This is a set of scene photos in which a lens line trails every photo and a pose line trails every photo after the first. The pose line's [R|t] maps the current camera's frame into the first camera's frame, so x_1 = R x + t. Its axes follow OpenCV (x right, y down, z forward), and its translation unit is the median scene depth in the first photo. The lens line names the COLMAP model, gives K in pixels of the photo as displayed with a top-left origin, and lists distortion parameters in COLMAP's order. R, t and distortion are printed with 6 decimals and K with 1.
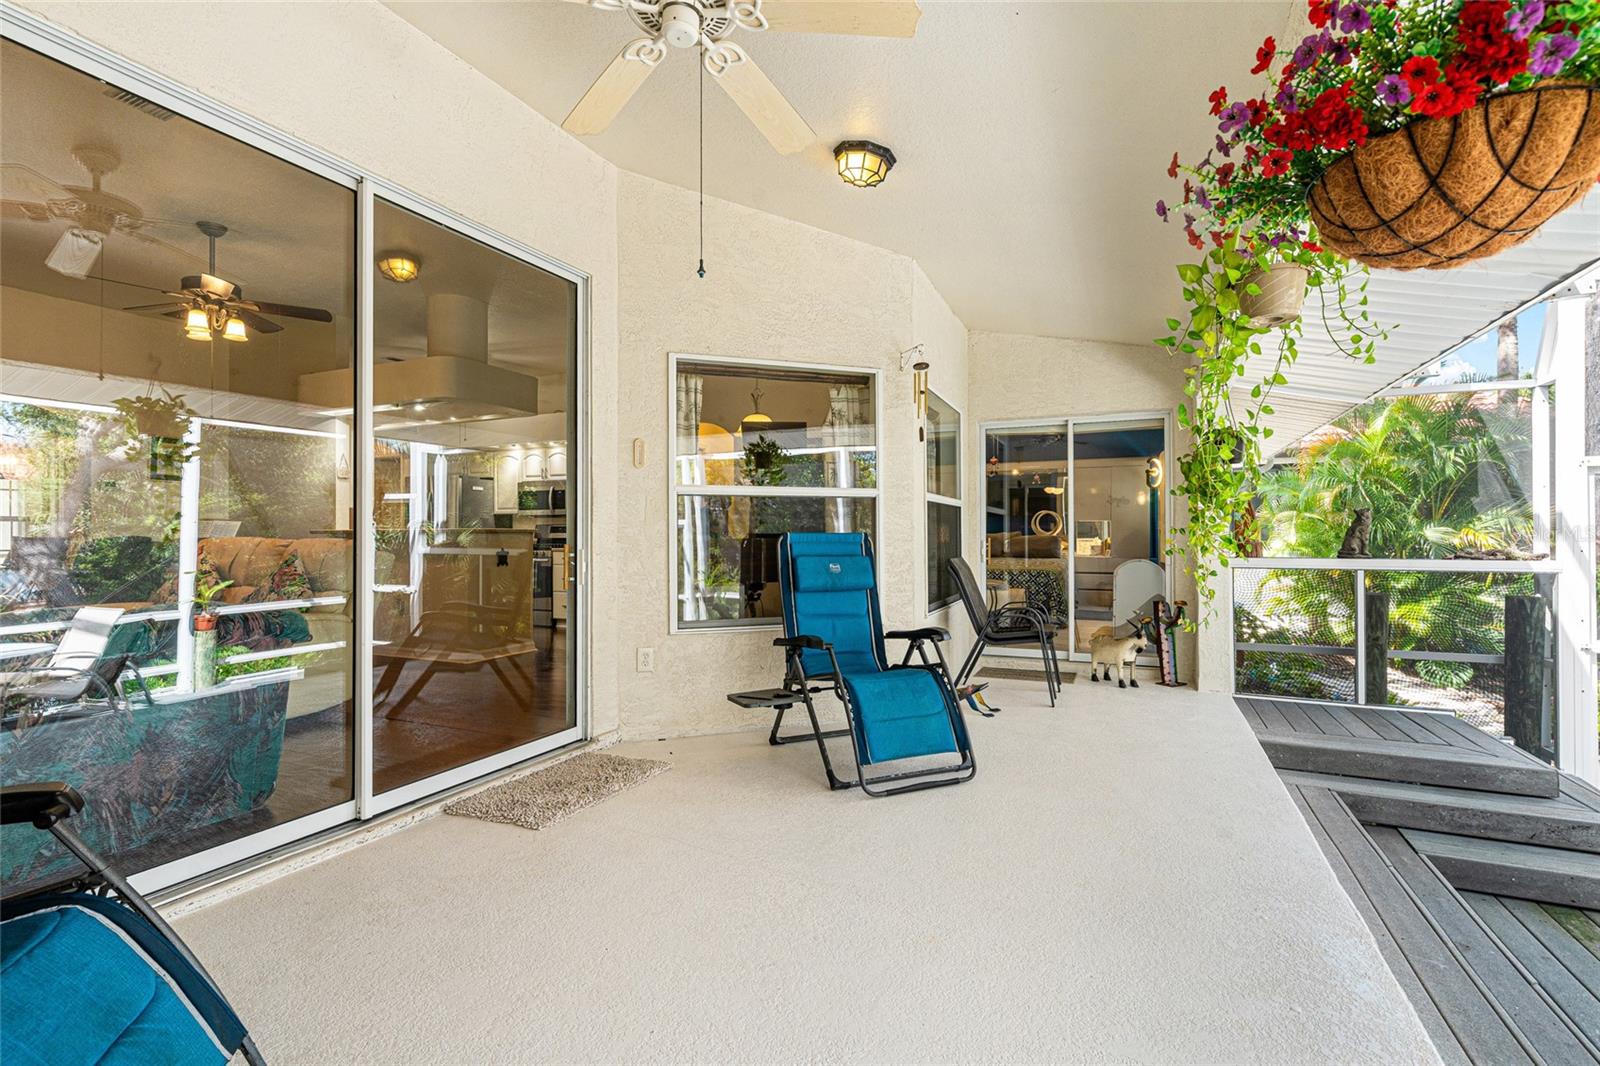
lens RADIAL K [[743.3, 0, 797.3], [0, 743.3, 528.6], [0, 0, 1]] dist [0.003010, 0.001438]
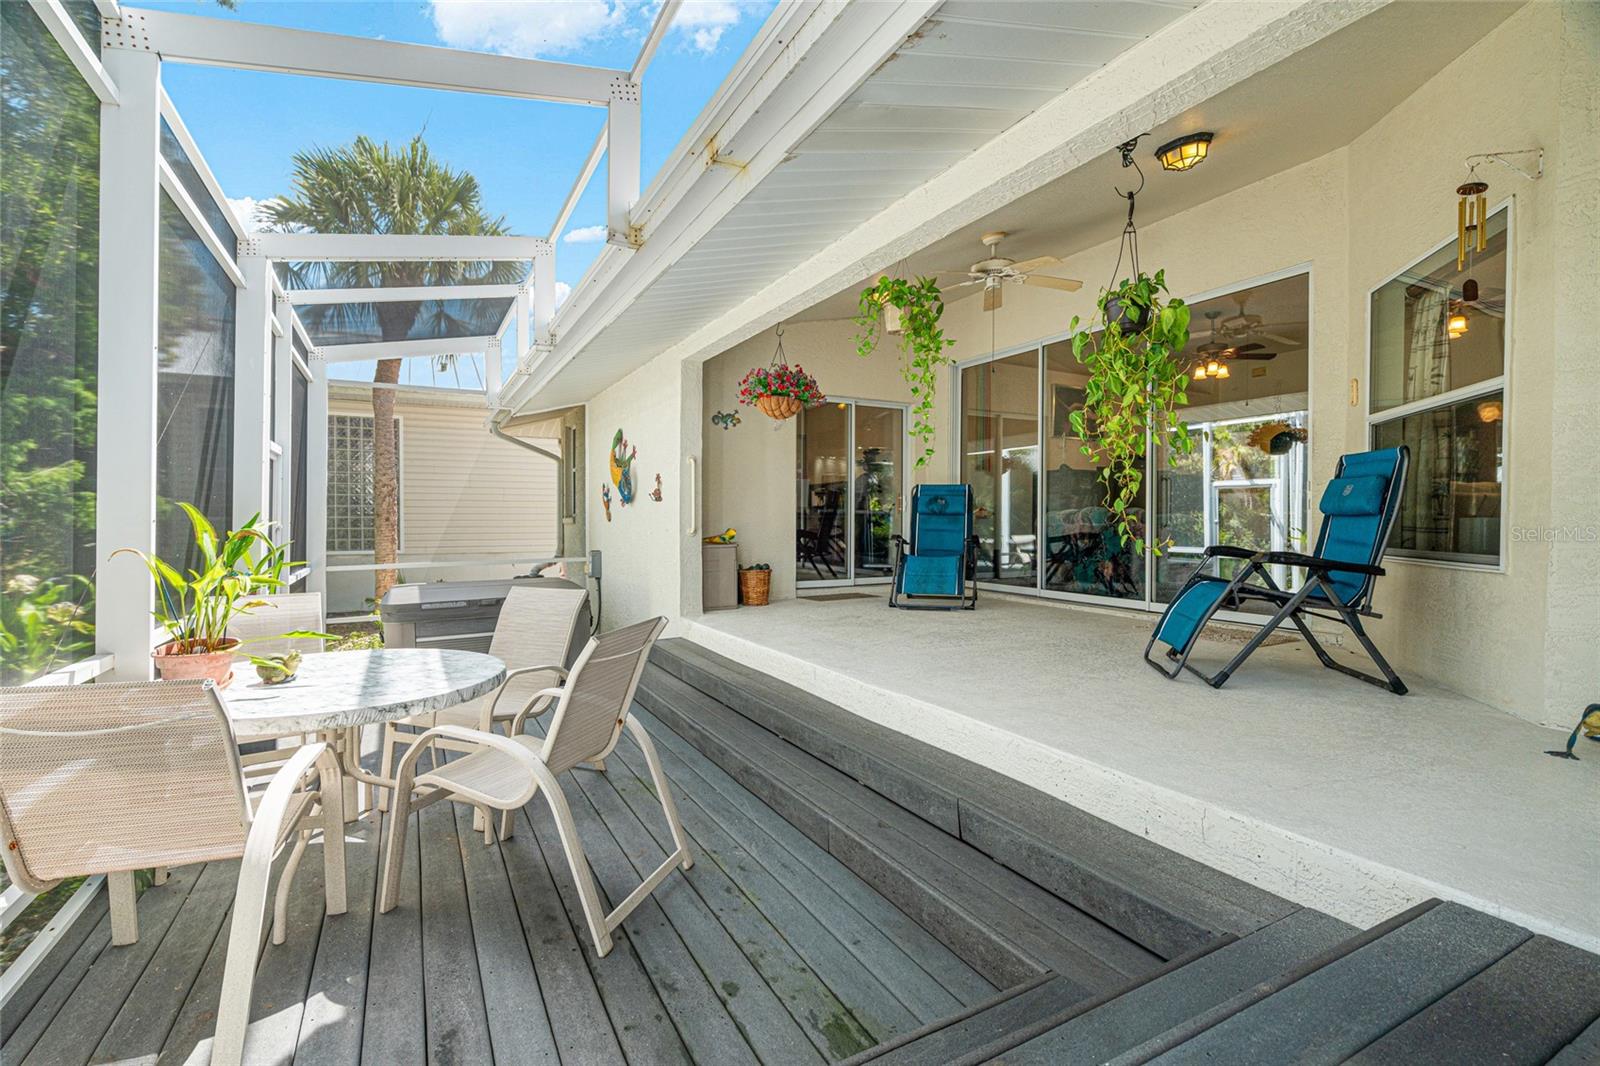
lens RADIAL K [[719.6, 0, 797.2], [0, 719.6, 528.3], [0, 0, 1]] dist [0.001740, 0.001392]
pose [[-0.599783, 0.004627, -0.800149, 1.286616], [0.007586, 0.999971, 0.000096, 0.099355], [0.800126, -0.006012, -0.599801, 1.091144]]
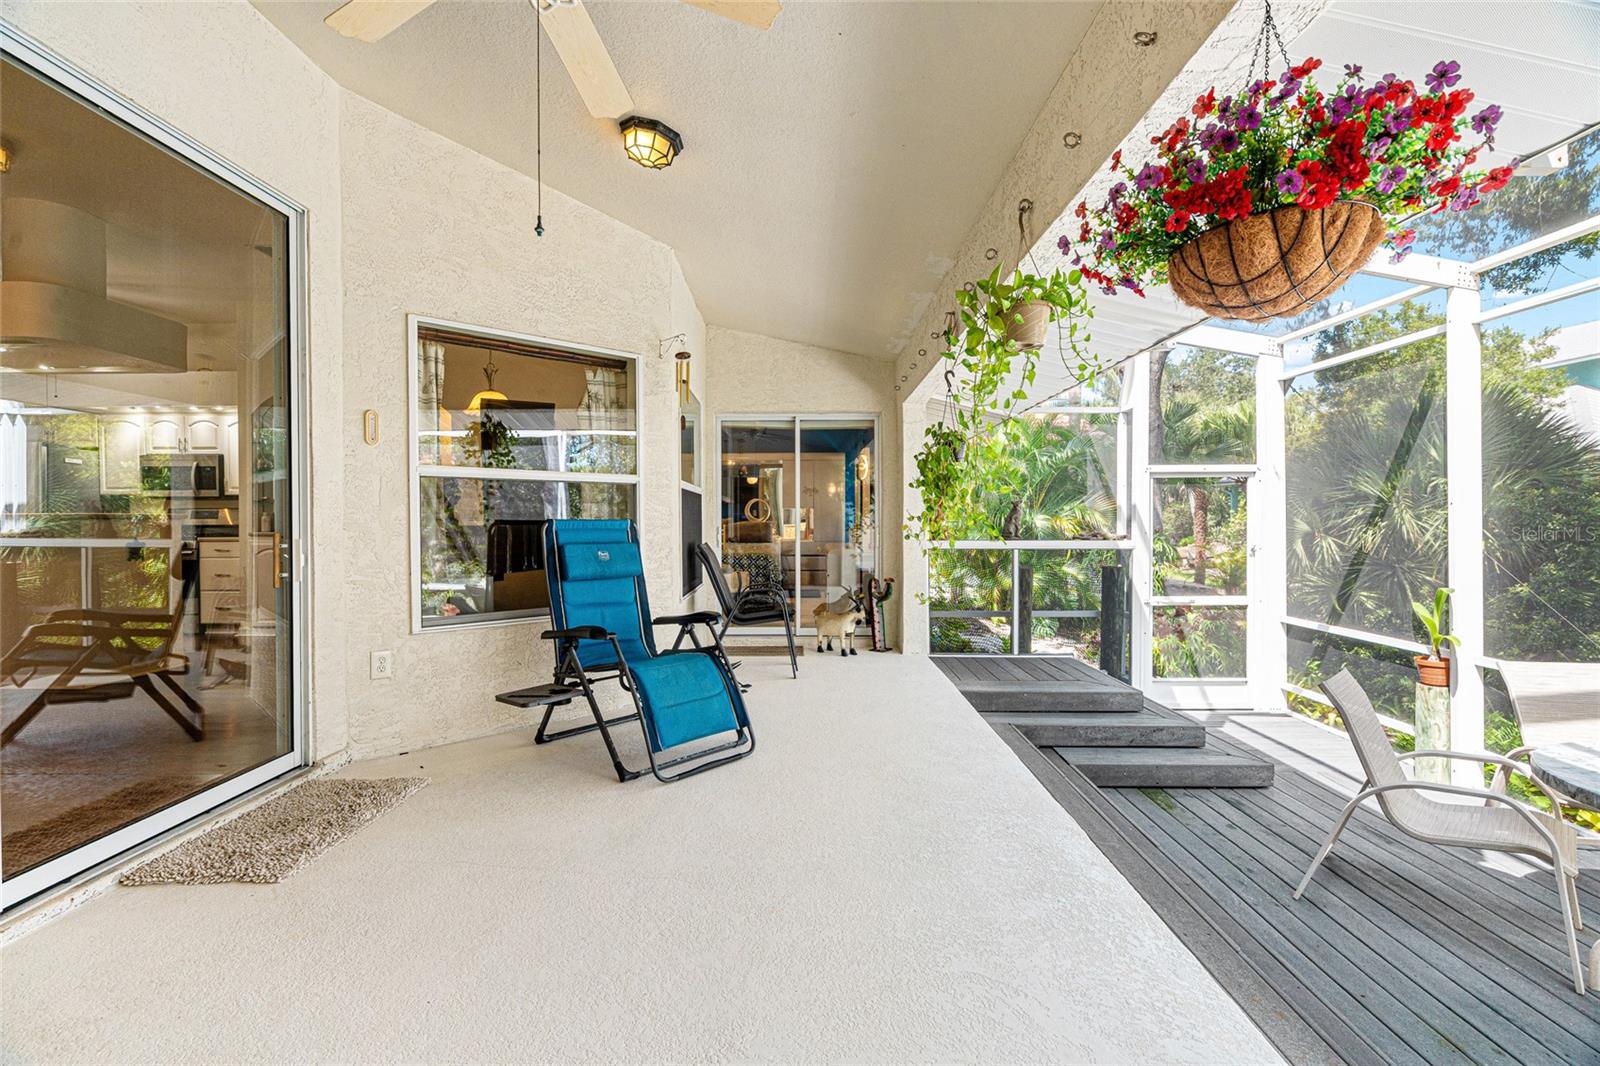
lens RADIAL K [[719.6, 0, 797.2], [0, 719.6, 528.3], [0, 0, 1]] dist [0.001740, 0.001392]
pose [[0.916181, -0.003774, 0.400746, -0.095703], [-0.003613, 0.999837, 0.017675, -0.000346], [-0.400747, -0.017641, 0.916019, 0.034639]]
